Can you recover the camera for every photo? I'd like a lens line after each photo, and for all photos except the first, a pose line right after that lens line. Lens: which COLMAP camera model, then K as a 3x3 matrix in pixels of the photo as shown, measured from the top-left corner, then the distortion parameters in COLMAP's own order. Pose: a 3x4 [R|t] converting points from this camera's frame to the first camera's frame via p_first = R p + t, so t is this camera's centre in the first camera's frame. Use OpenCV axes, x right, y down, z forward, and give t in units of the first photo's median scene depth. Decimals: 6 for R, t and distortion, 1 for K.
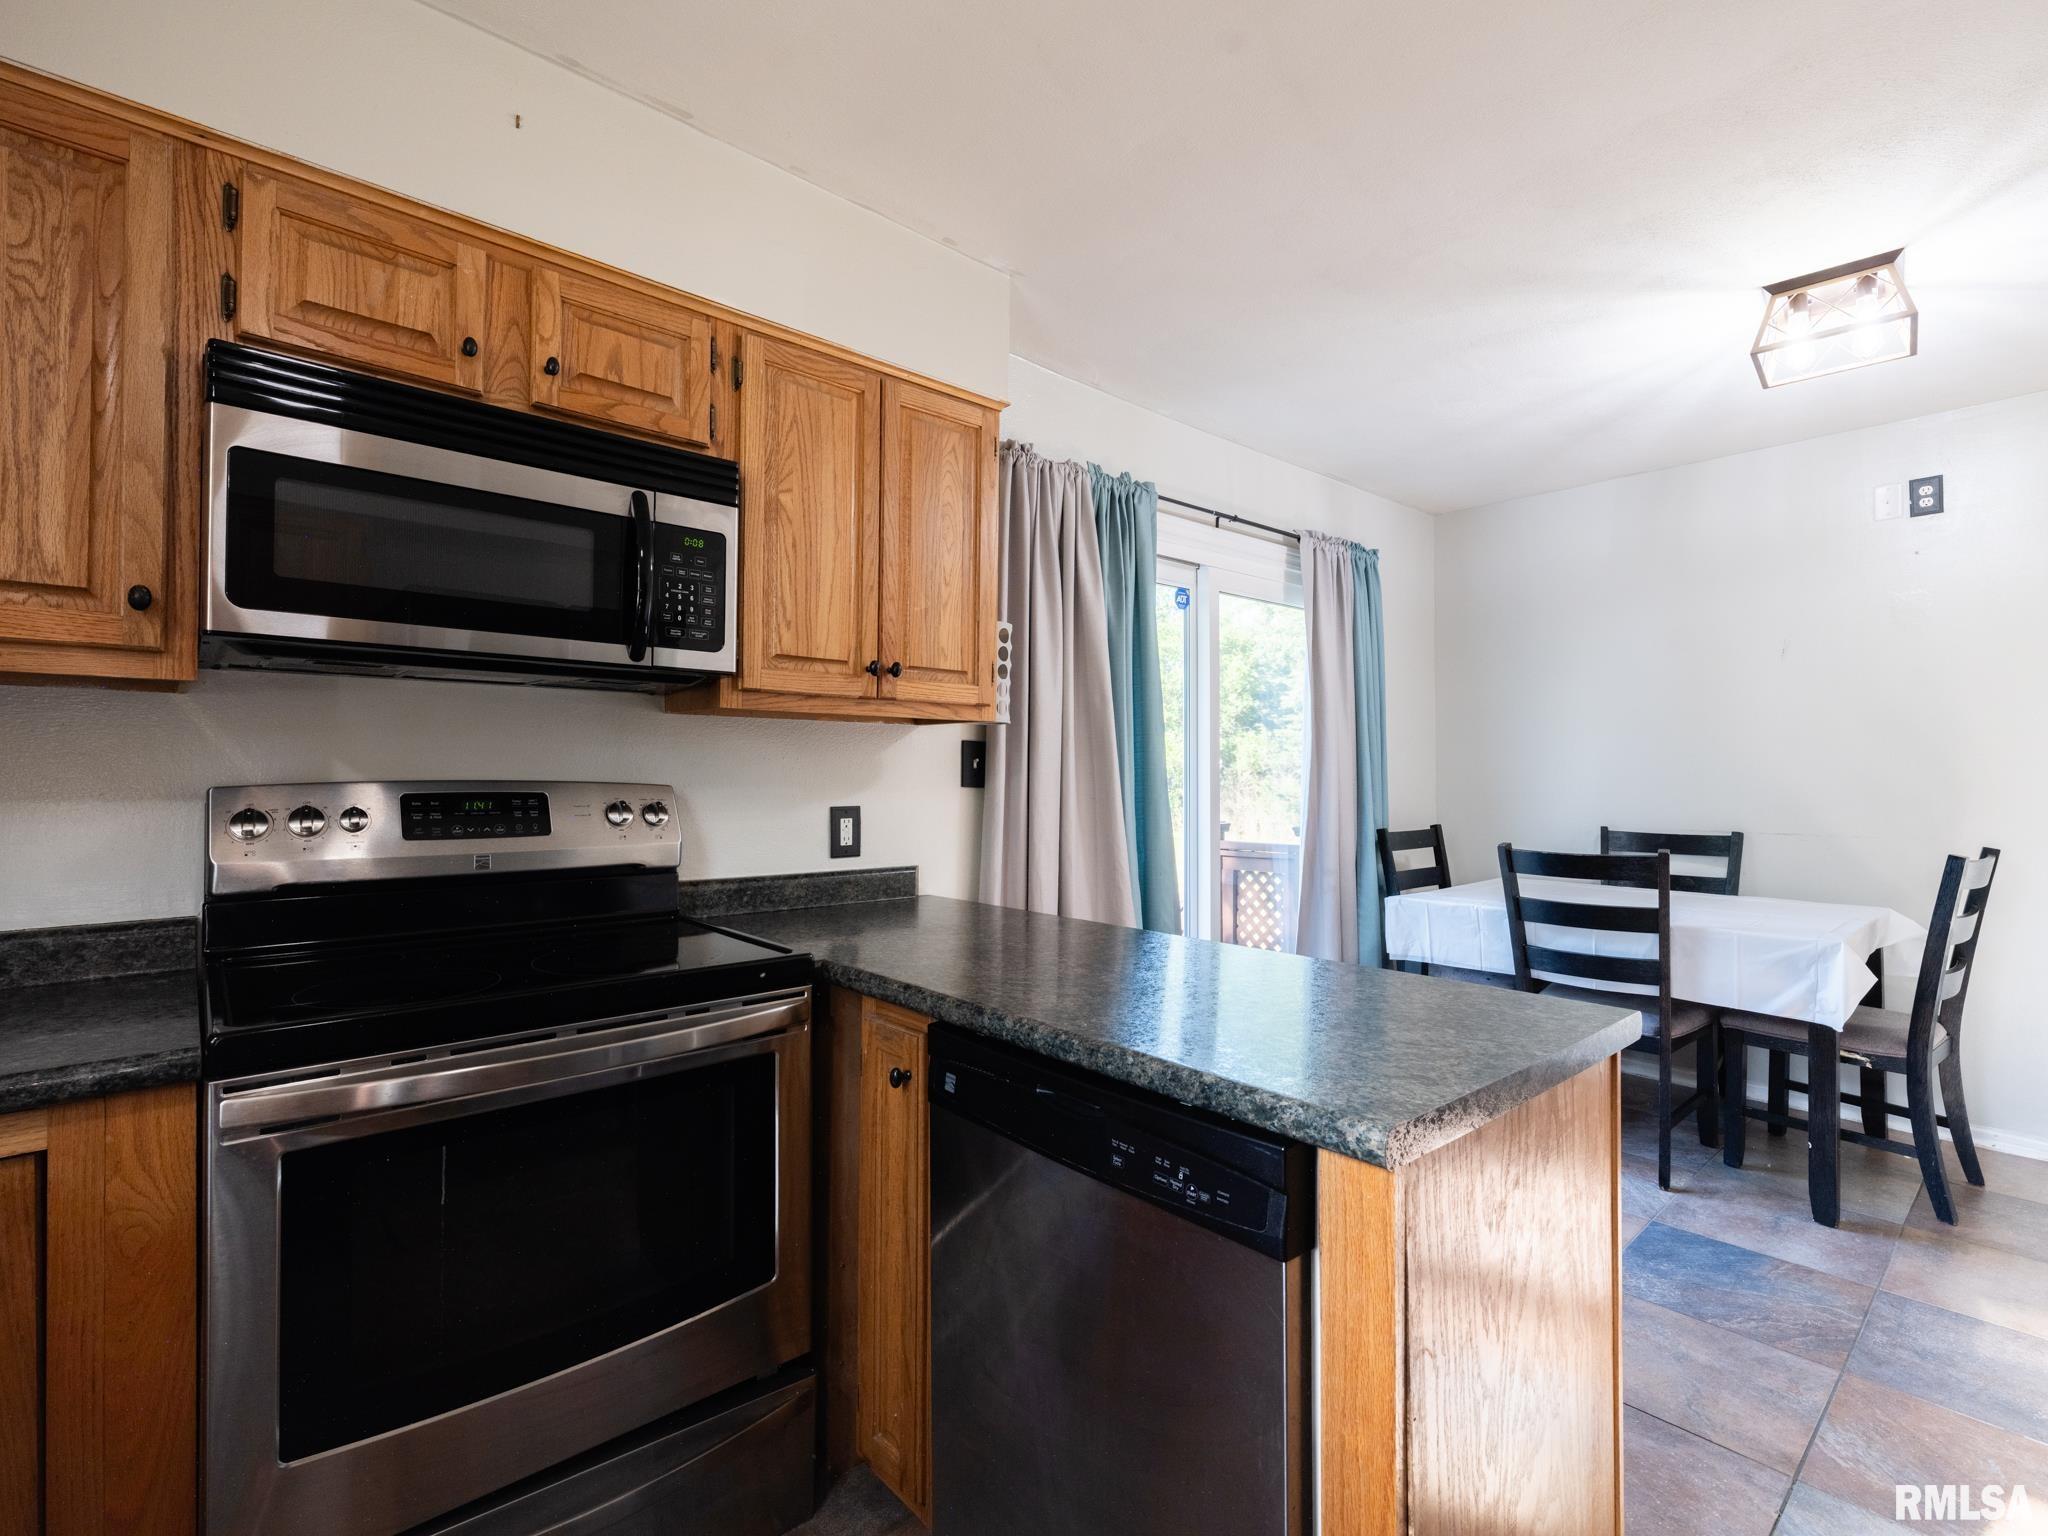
lens RADIAL K [[953.8, 0, 1017.7], [0, 953.8, 764.7], [0, 0, 1]] dist [-0.002806, 0.000305]
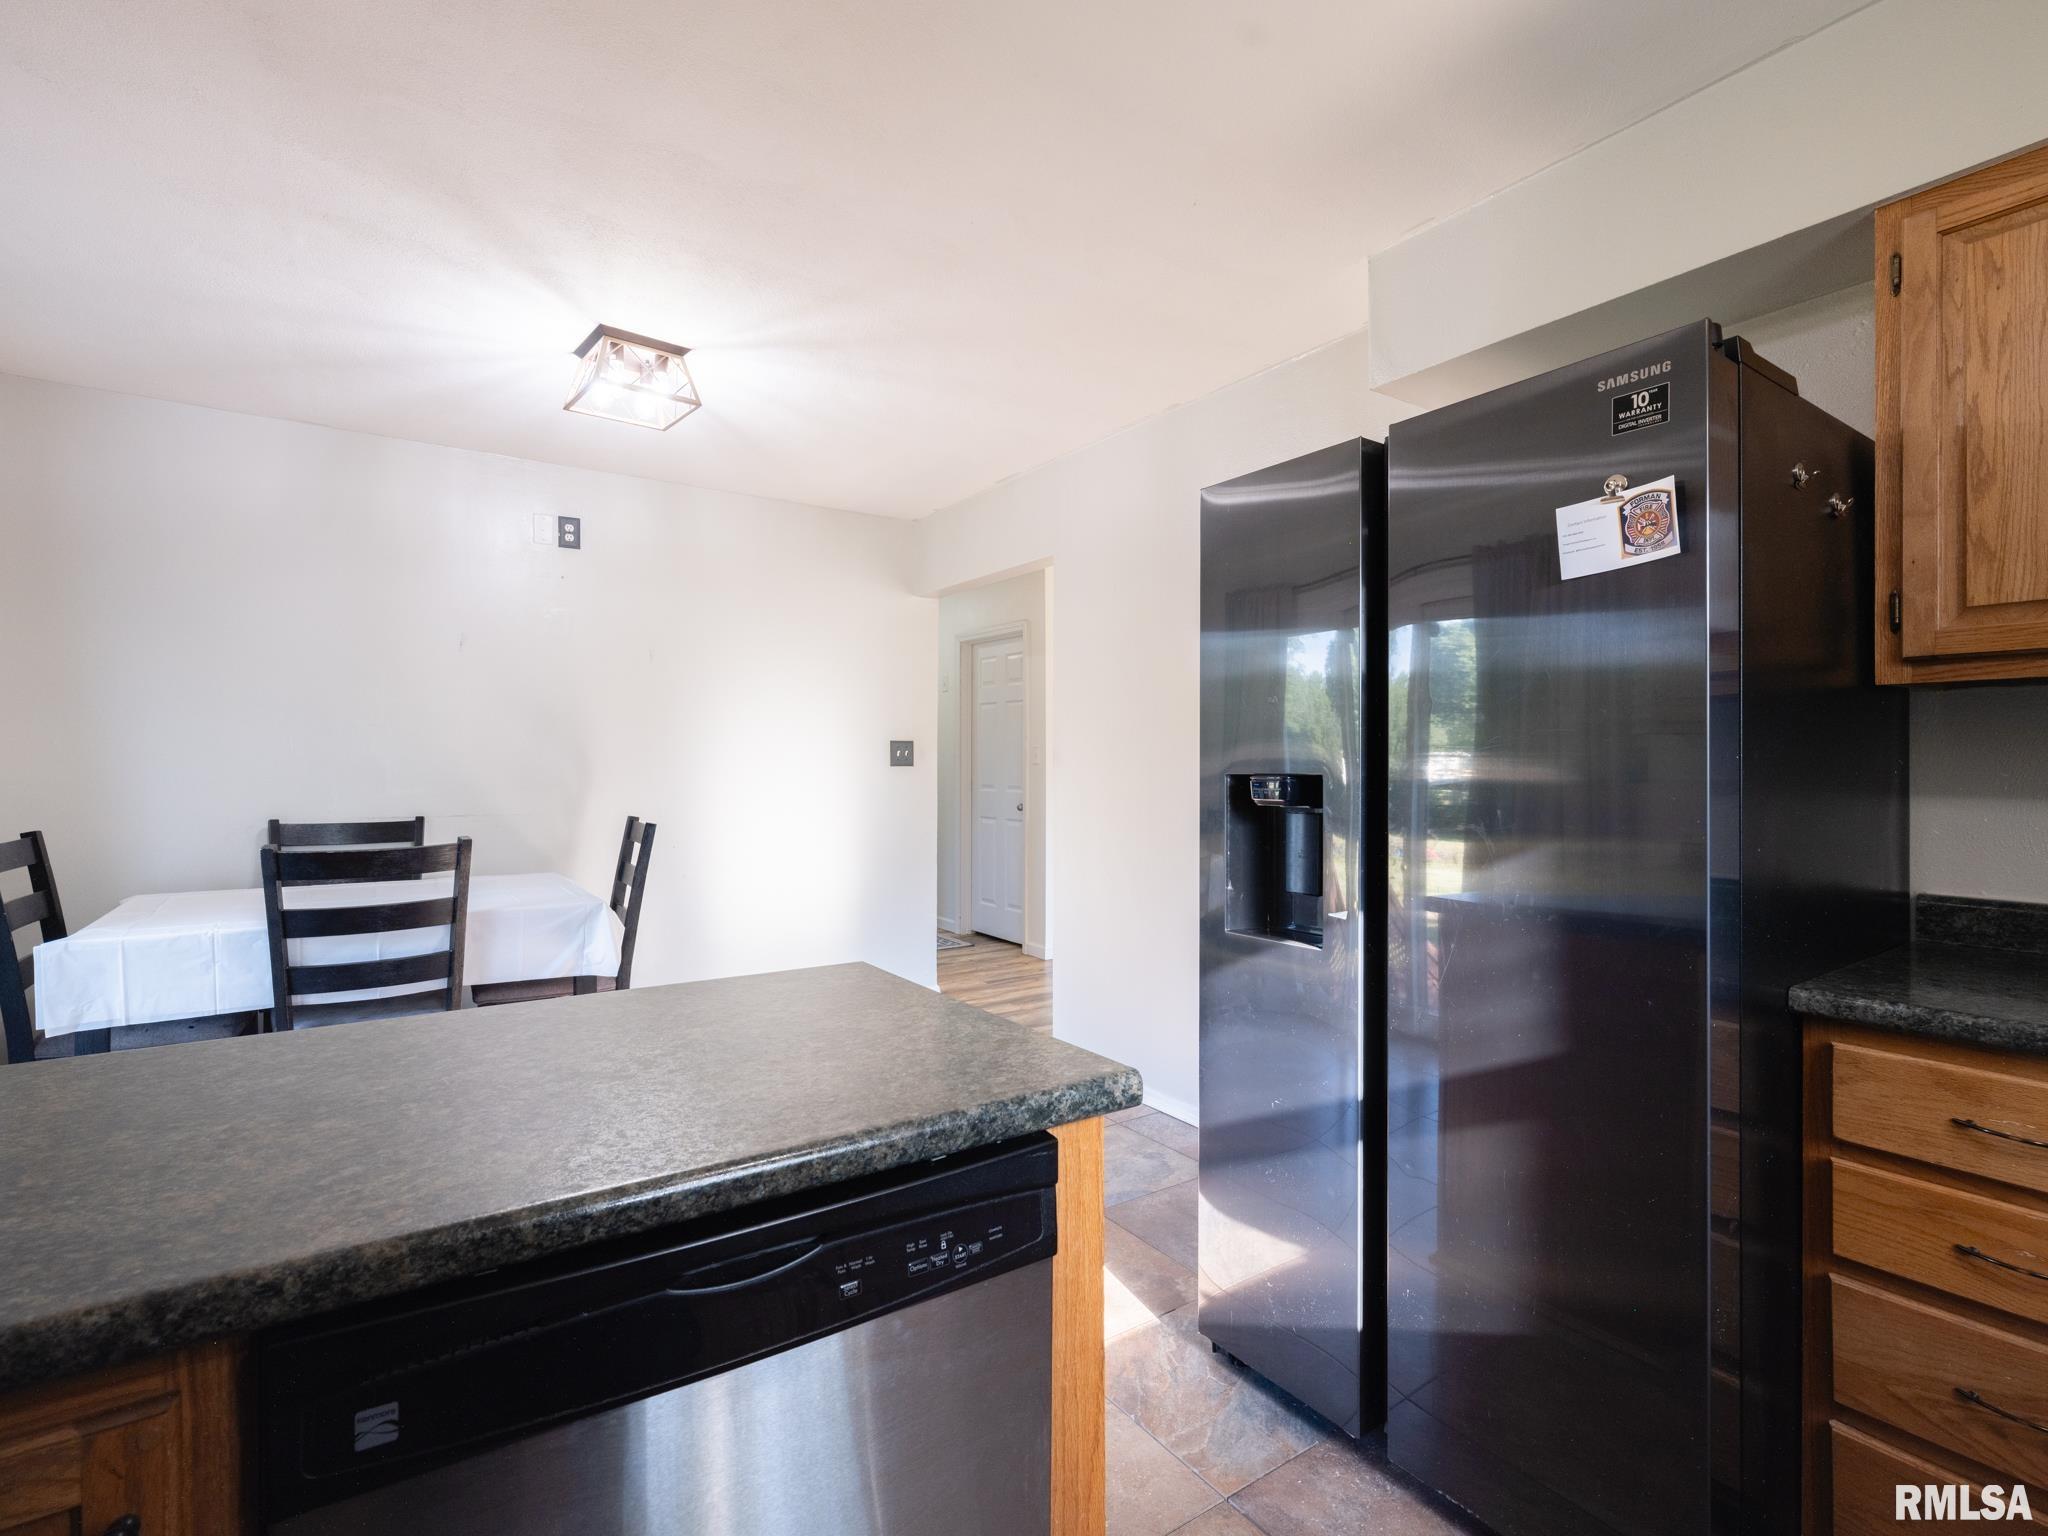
lens RADIAL K [[964.5, 0, 1029.1], [0, 964.5, 765.5], [0, 0, 1]] dist [0.000256, 0.000223]
pose [[0.113831, -0.002988, 0.993496, -0.324836], [-0.014352, 0.999886, 0.004652, 0.004014], [-0.993396, -0.014789, 0.113775, 0.414595]]
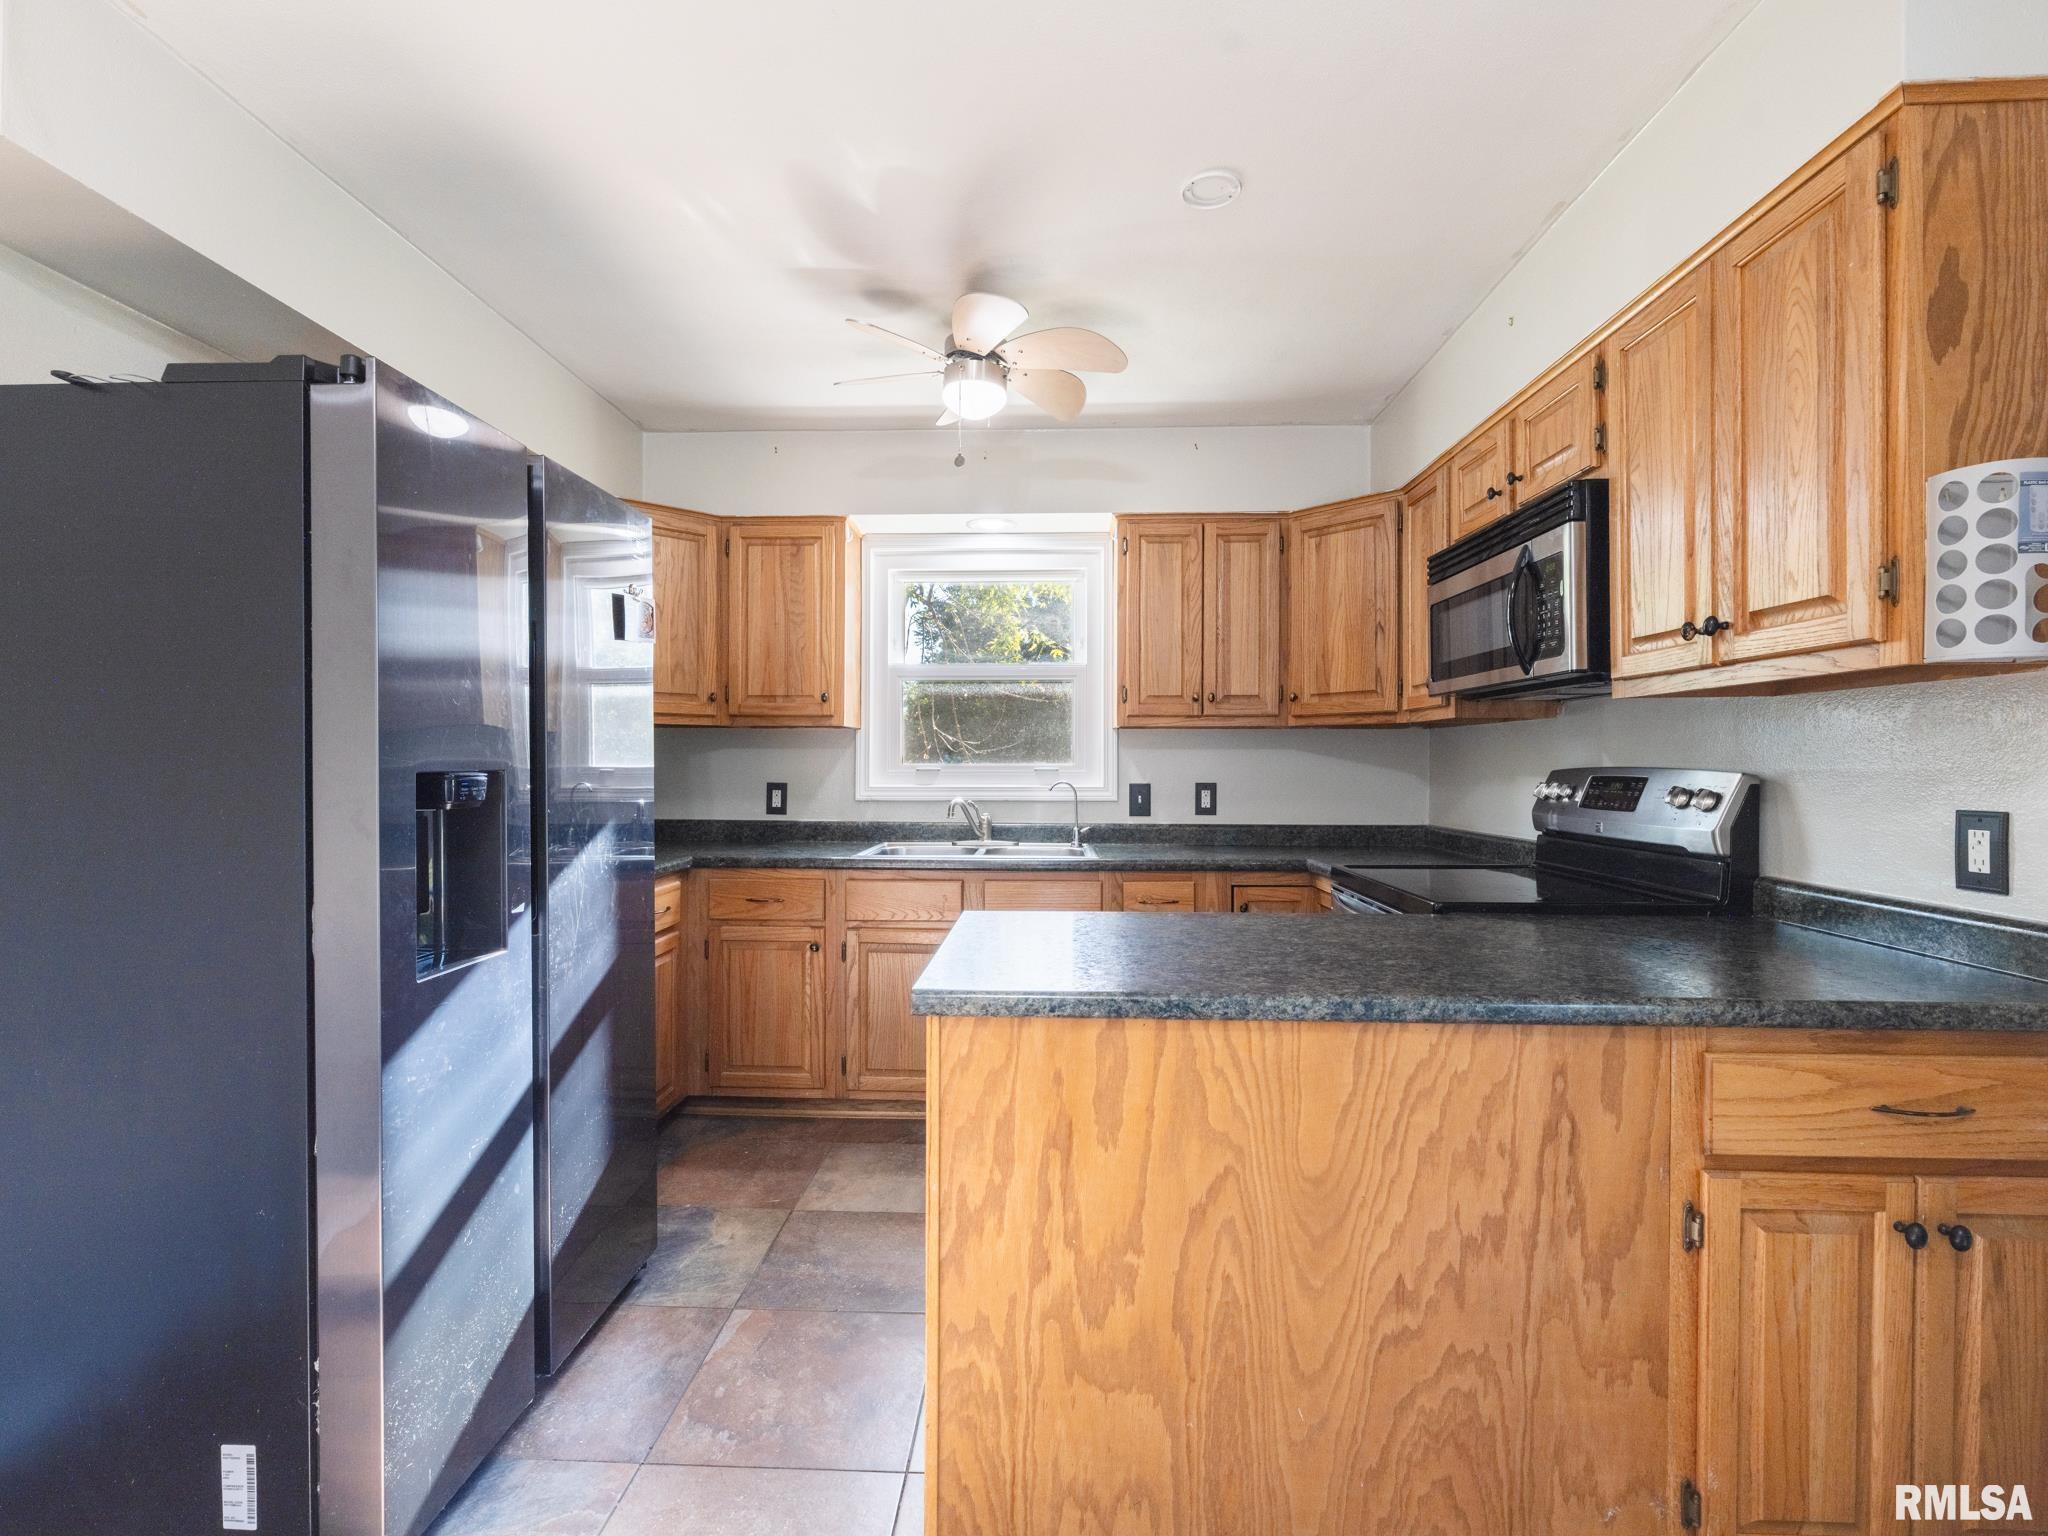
lens RADIAL K [[950.5, 0, 1018.6], [0, 950.5, 763.9], [0, 0, 1]] dist [-0.004335, 0.001417]
pose [[-0.690600, -0.002785, -0.723231, 0.825225], [0.006023, 0.999936, -0.009602, 0.017158], [0.723212, -0.010987, -0.690539, 1.124862]]
